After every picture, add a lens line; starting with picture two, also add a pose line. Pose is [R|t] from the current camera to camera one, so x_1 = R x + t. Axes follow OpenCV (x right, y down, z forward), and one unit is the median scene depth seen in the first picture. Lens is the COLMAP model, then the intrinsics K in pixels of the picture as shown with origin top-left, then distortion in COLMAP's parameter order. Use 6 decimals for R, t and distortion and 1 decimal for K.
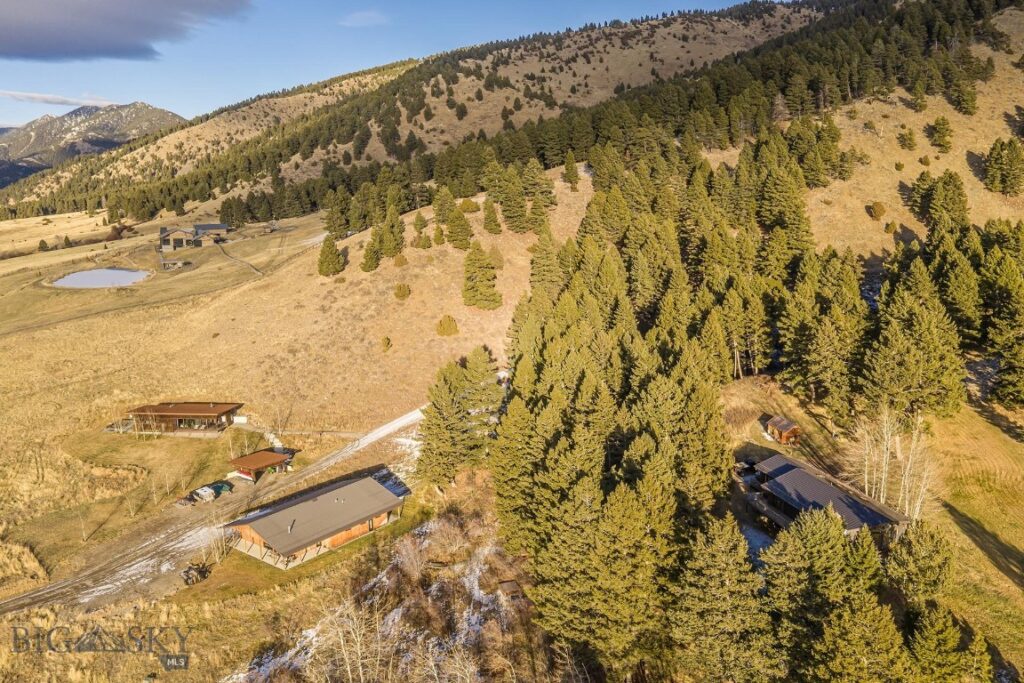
lens RADIAL K [[835.4, 0, 517.6], [0, 835.4, 332.1], [0, 0, 1]] dist [-0.017465, -0.008940]
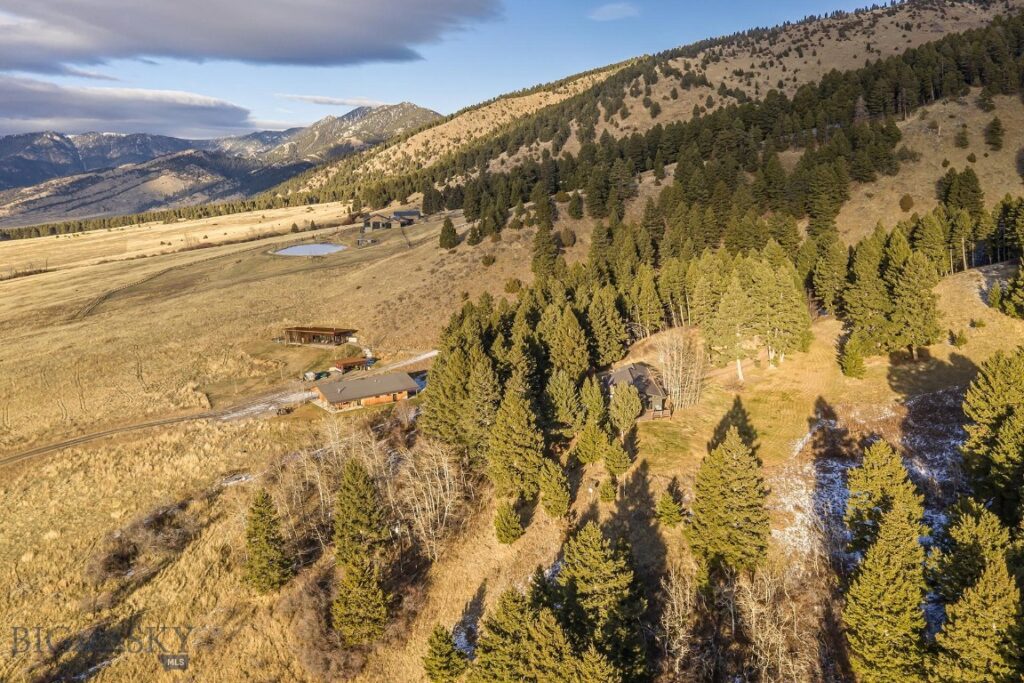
lens RADIAL K [[835.4, 0, 511.8], [0, 835.4, 340.5], [0, 0, 1]] dist [-0.017465, -0.008940]
pose [[0.955263, 0.055573, -0.290491, 0.209005], [-0.050581, 0.998415, 0.024671, 0.031631], [0.291401, -0.008874, 0.956560, -0.189216]]
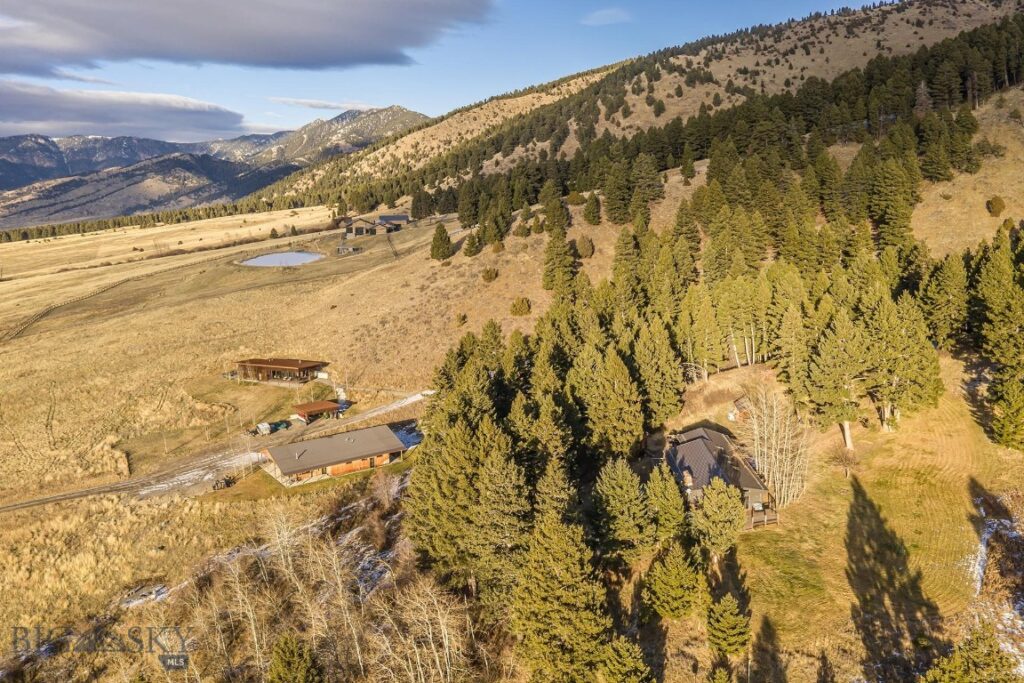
lens RADIAL K [[835.4, 0, 511.5], [0, 835.4, 338.7], [0, 0, 1]] dist [-0.017465, -0.008940]
pose [[0.958635, 0.052667, -0.279723, 0.144592], [-0.049919, 0.998610, 0.016946, 0.011002], [0.280227, -0.002282, 0.959931, -0.035420]]
